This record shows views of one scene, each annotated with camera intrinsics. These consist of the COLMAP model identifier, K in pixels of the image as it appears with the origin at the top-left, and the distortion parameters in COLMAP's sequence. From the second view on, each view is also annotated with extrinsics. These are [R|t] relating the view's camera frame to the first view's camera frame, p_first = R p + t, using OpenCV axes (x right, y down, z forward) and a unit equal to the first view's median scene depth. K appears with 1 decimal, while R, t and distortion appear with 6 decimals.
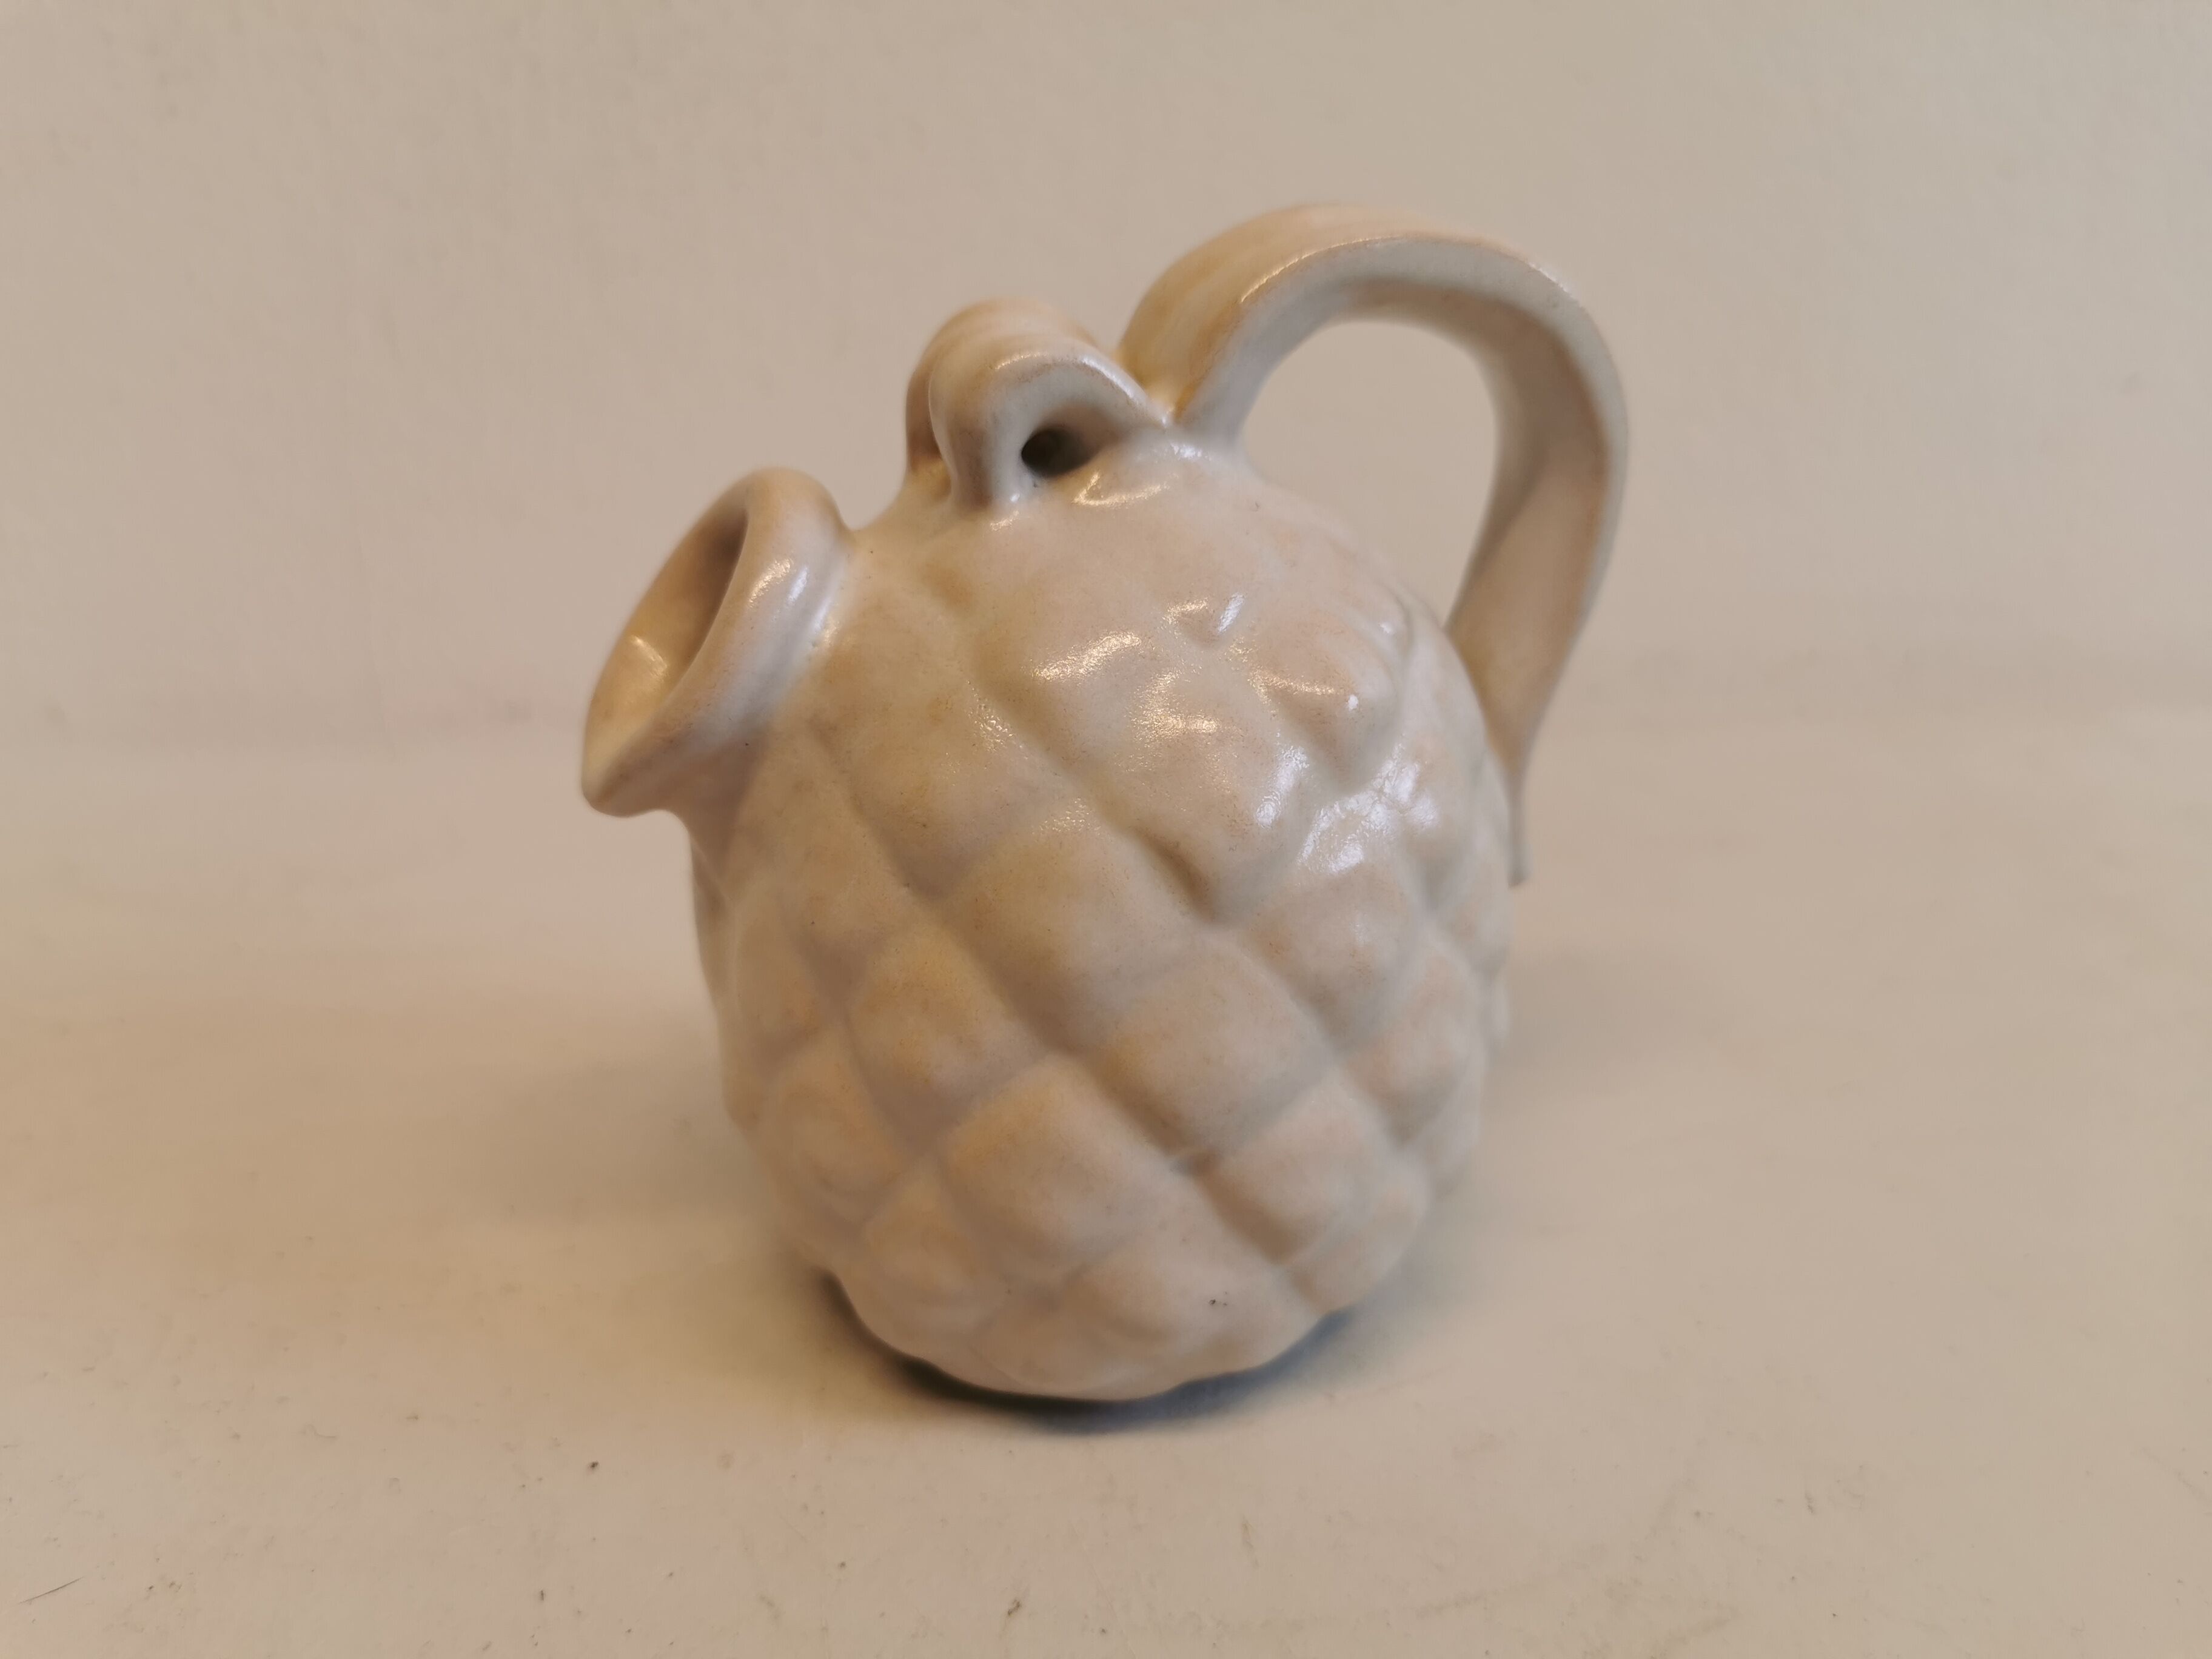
lens RADIAL K [[1738.6, 0, 1106.0], [0, 1738.6, 829.5], [0, 0, 1]] dist [0.005867, -0.070023]
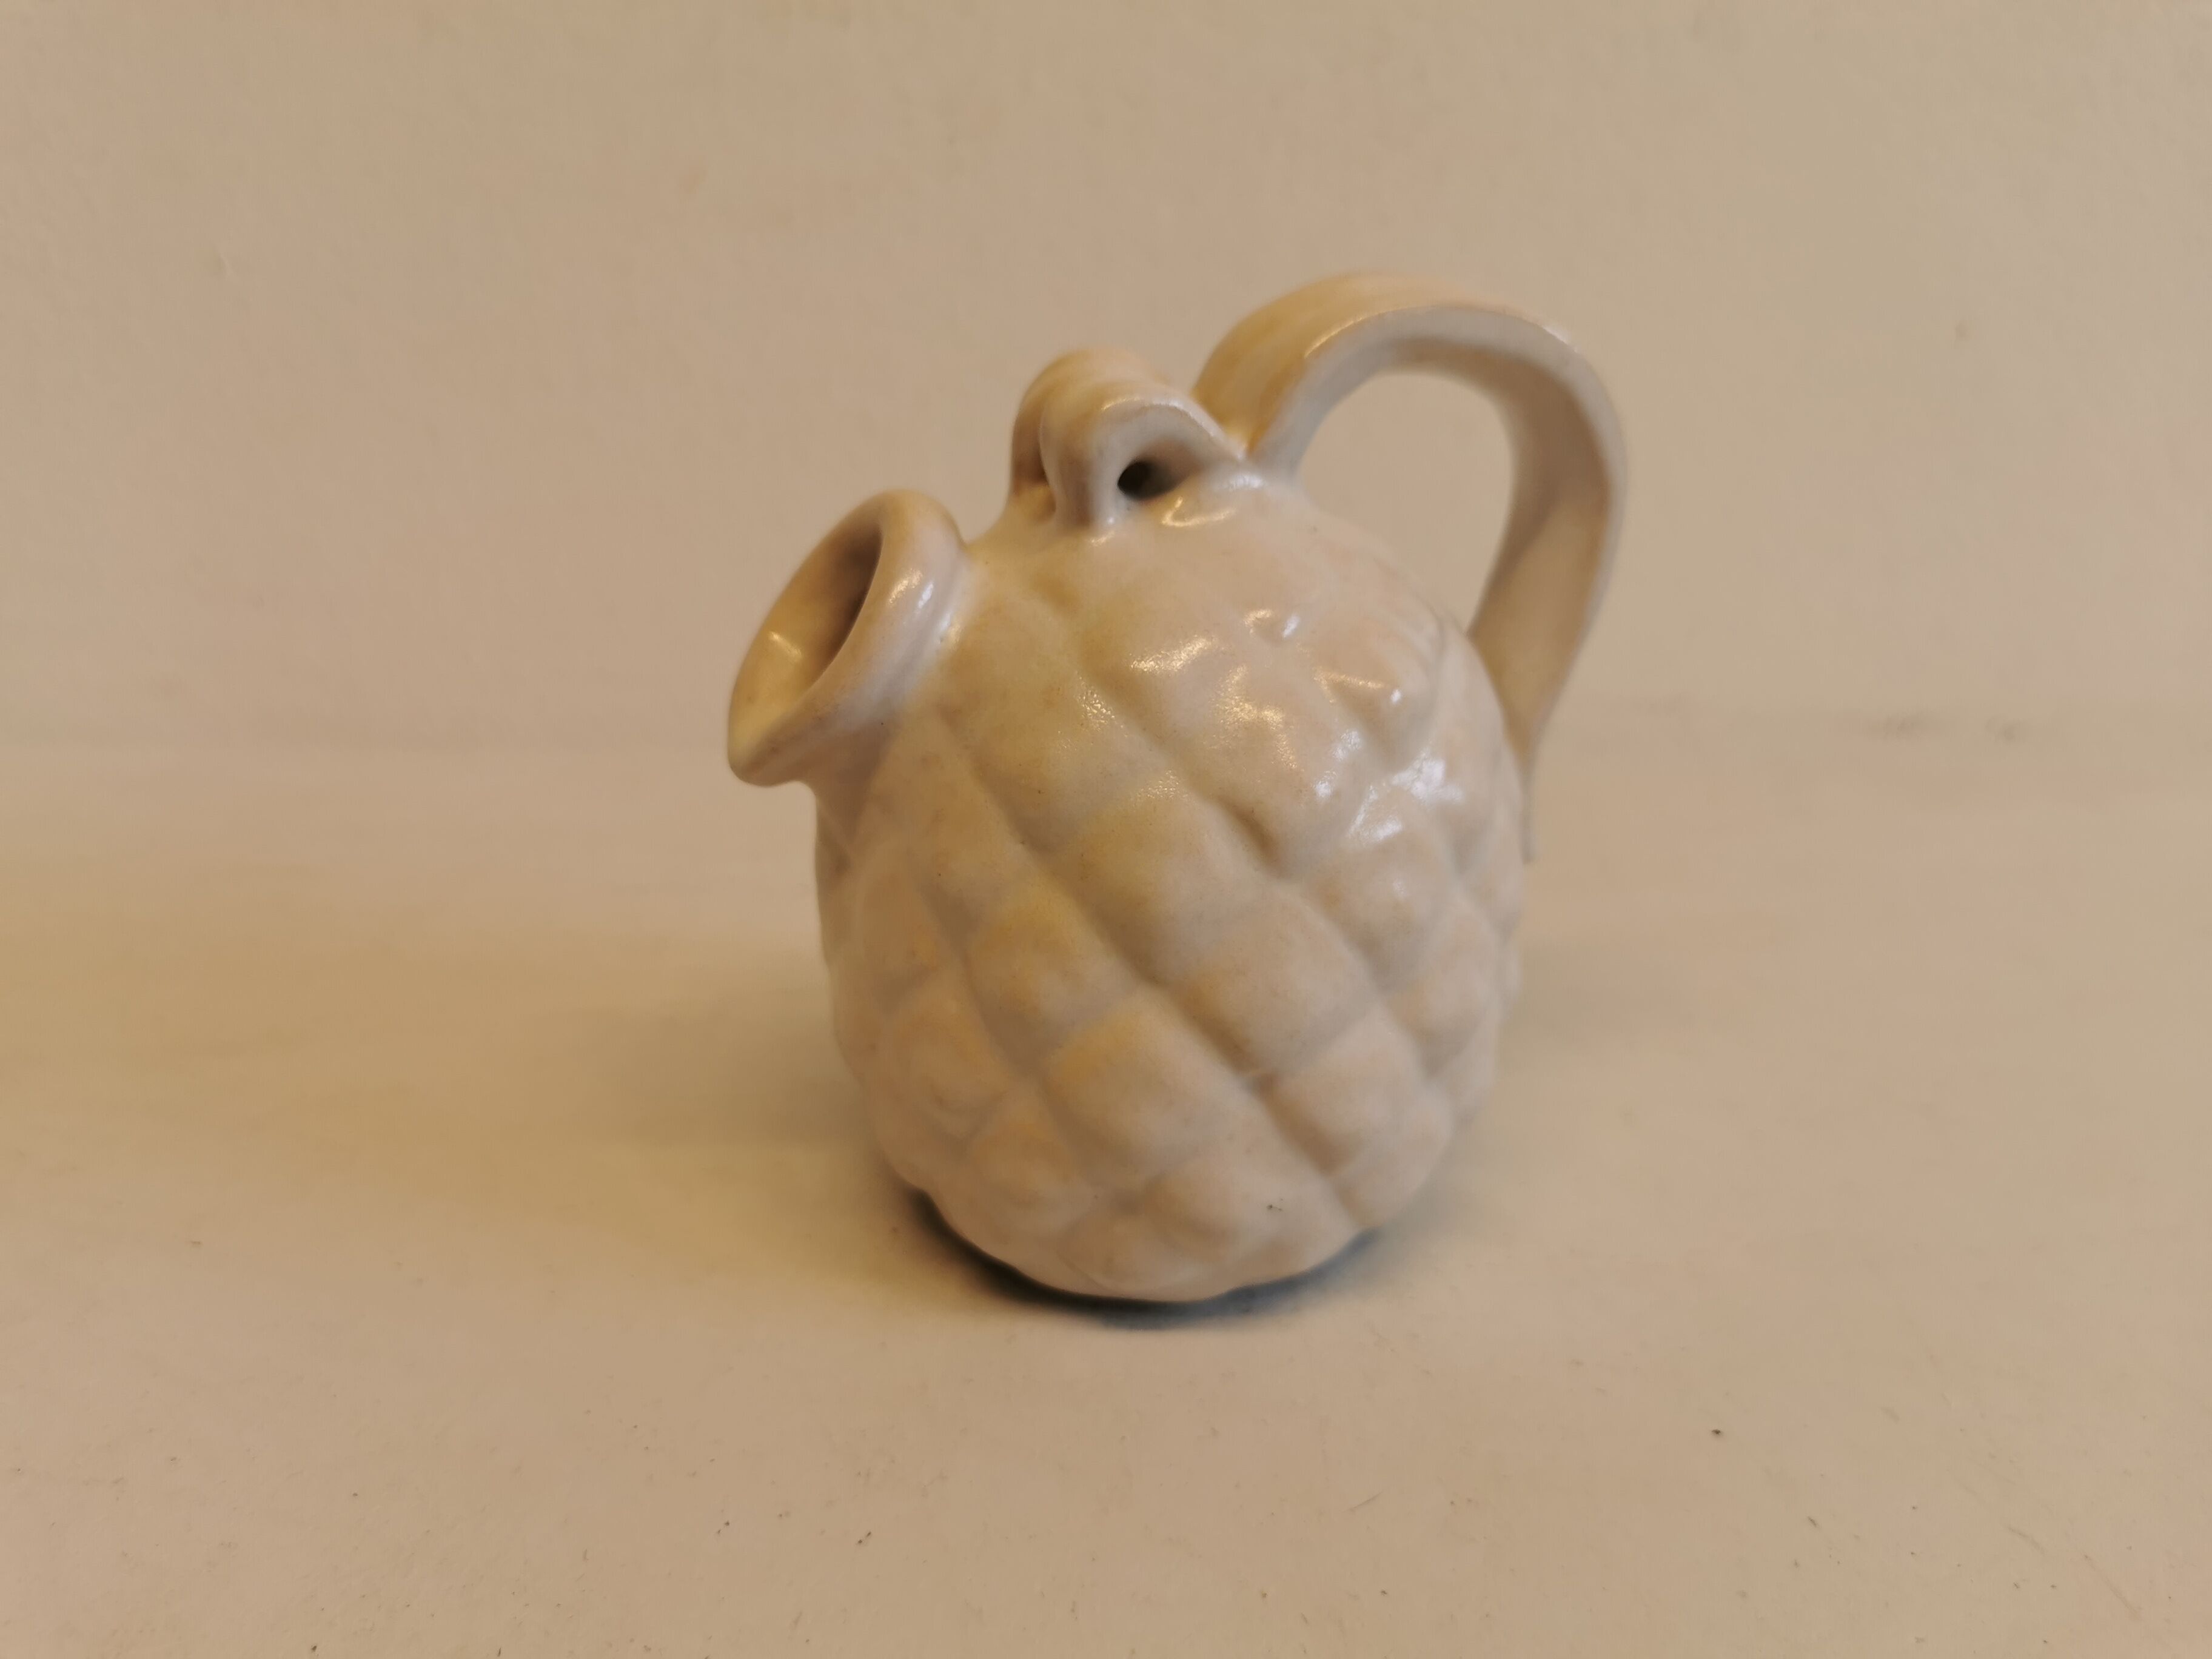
lens RADIAL K [[1738.6, 0, 1106.0], [0, 1738.6, 829.5], [0, 0, 1]] dist [0.005867, -0.070023]
pose [[0.999793, 0.013442, 0.015276, -0.071123], [-0.013167, 0.999752, -0.017977, 0.040960], [-0.015514, 0.017772, 0.999722, -0.174088]]
